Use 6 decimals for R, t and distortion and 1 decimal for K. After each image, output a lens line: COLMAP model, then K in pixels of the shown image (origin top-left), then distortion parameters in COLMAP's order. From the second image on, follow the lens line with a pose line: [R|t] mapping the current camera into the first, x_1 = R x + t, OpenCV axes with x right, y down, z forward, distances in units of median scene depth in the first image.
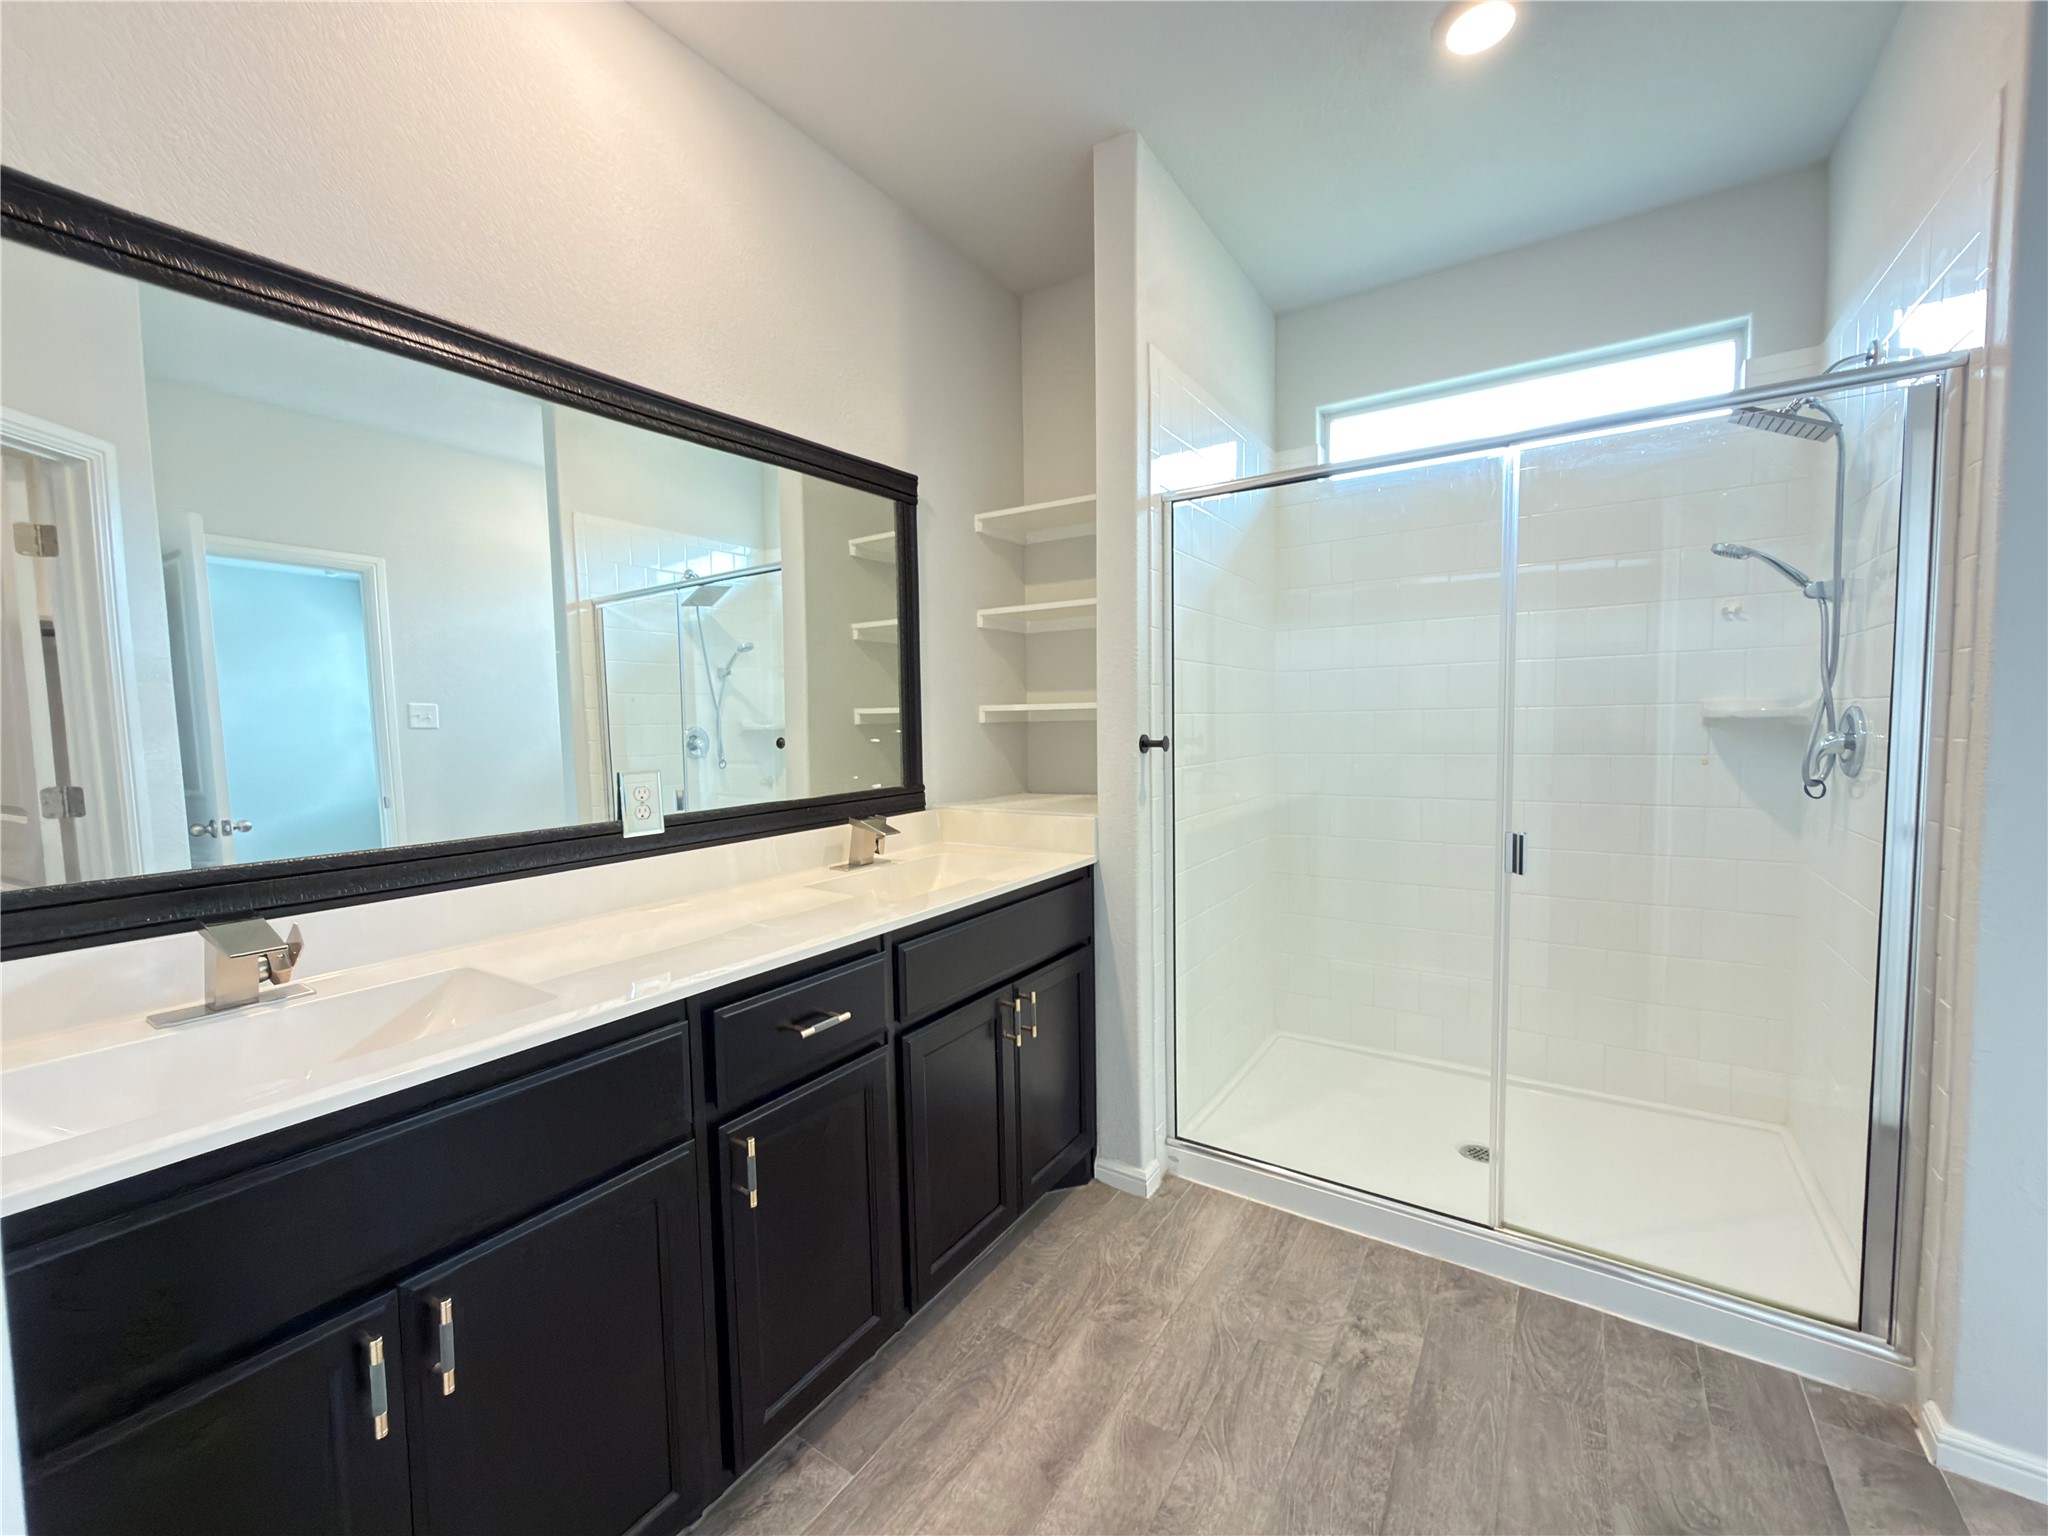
lens RADIAL K [[817.7, 0, 1021.1], [0, 817.7, 771.4], [0, 0, 1]] dist [0.000702, -0.000575]
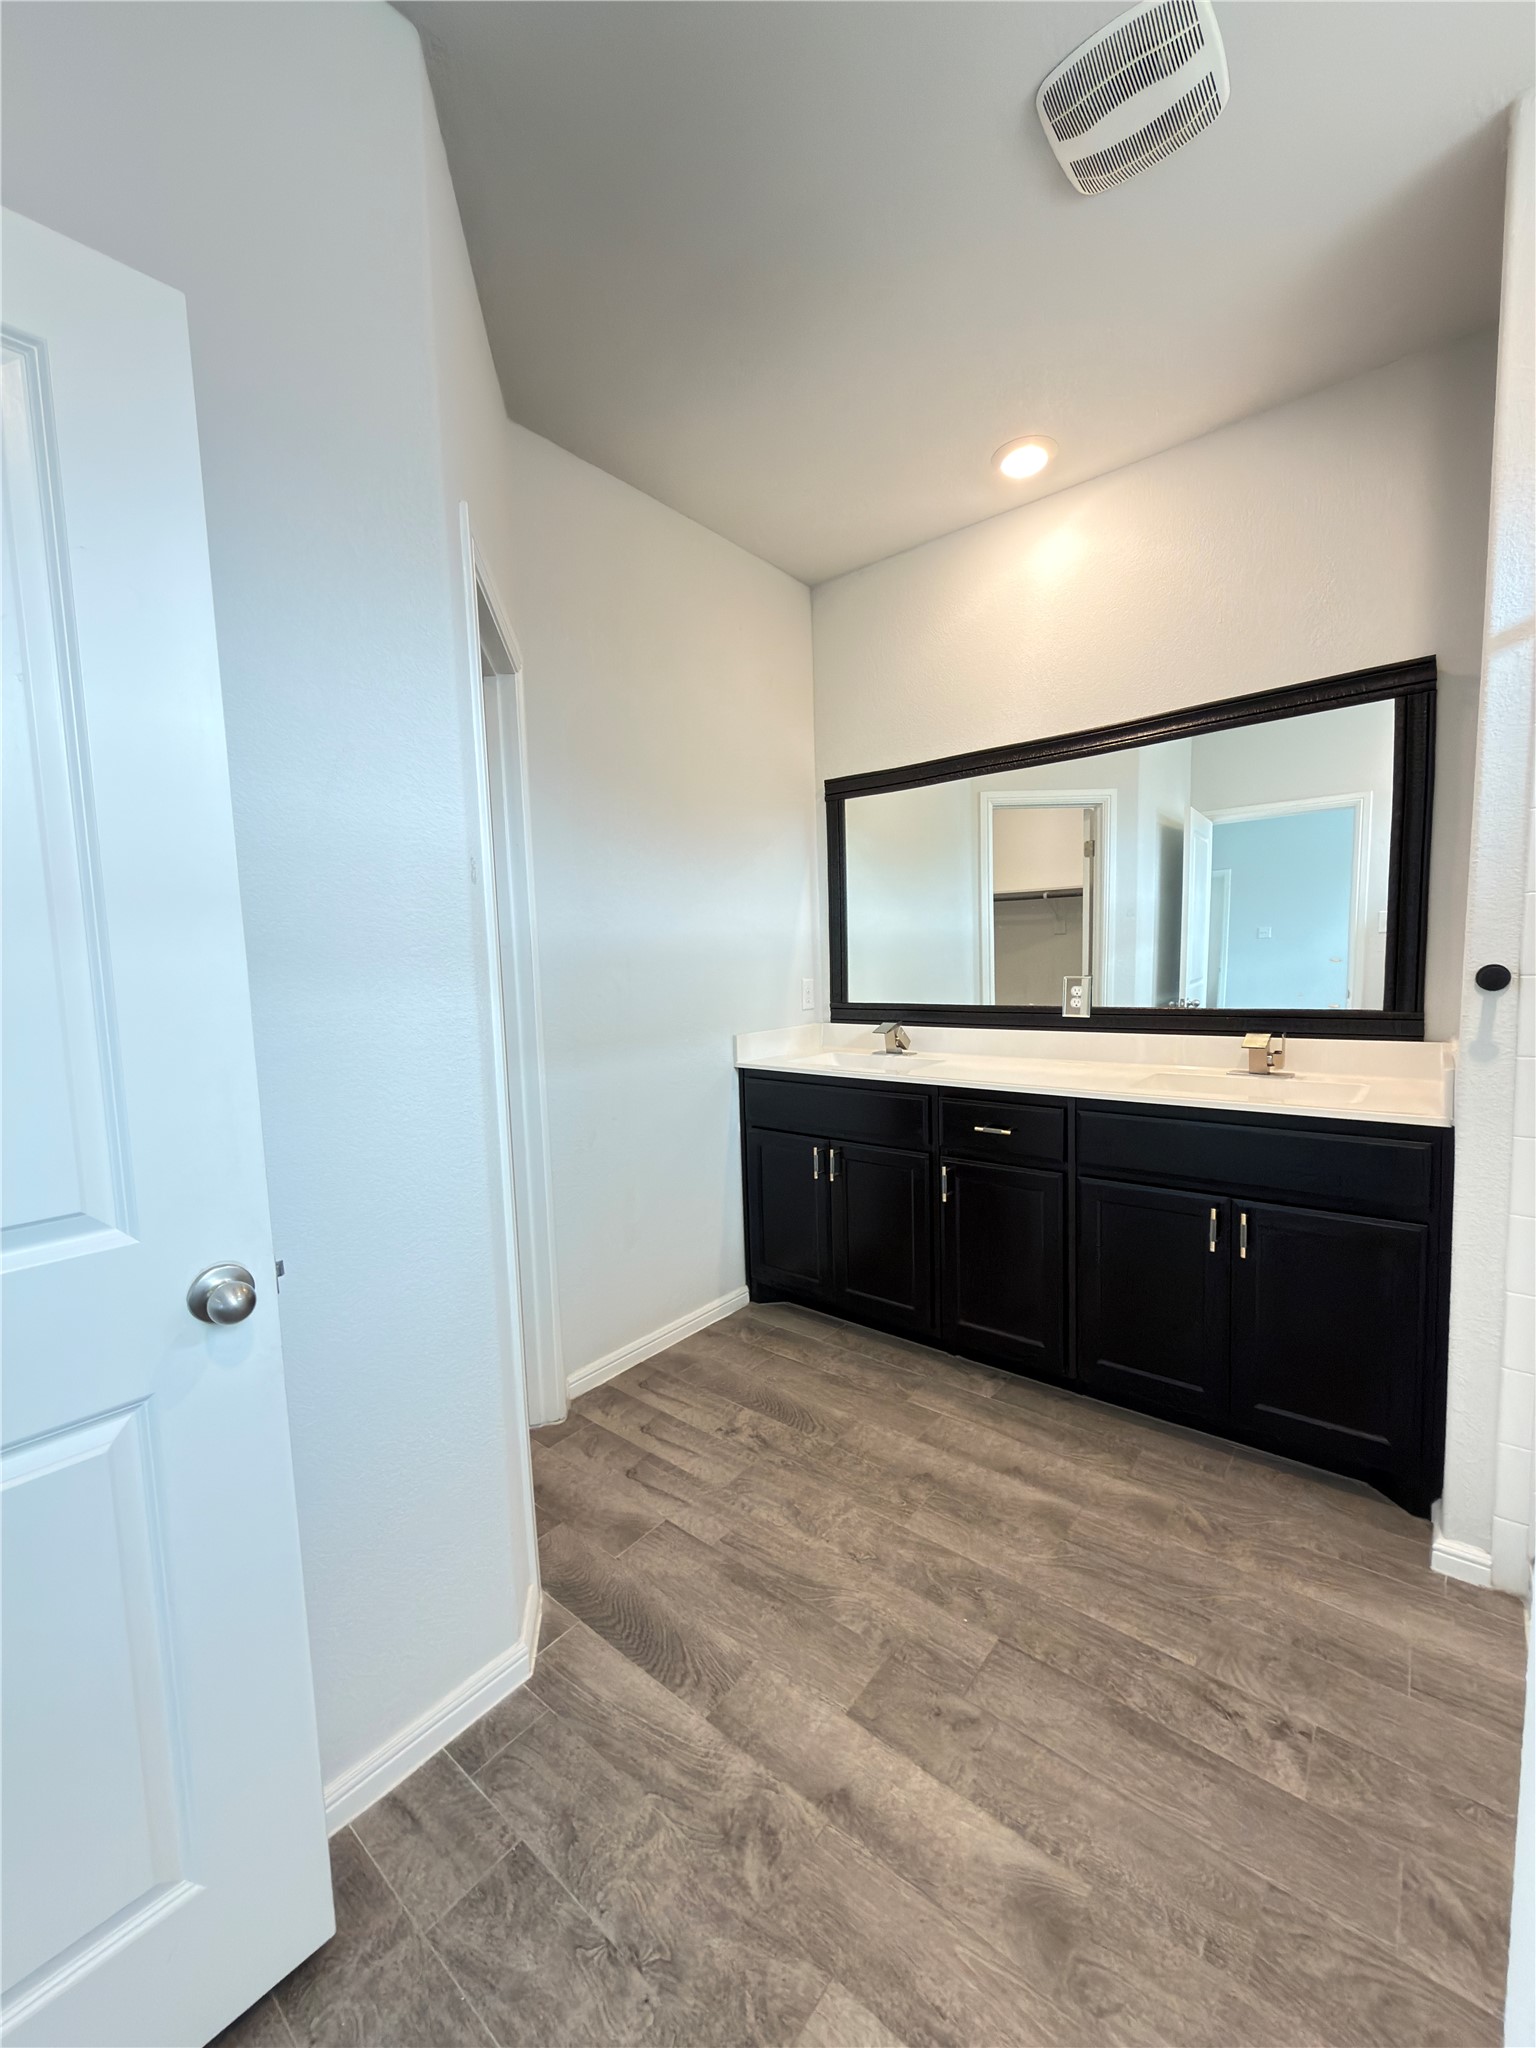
lens RADIAL K [[817.7, 0, 764.5], [0, 817.7, 1016.5], [0, 0, 1]] dist [0.000702, -0.000575]
pose [[-0.110328, 0.096105, -0.989238, 1.231681], [-0.024334, 0.994754, 0.099355, -0.071838], [0.993597, 0.035034, -0.107410, 0.584042]]
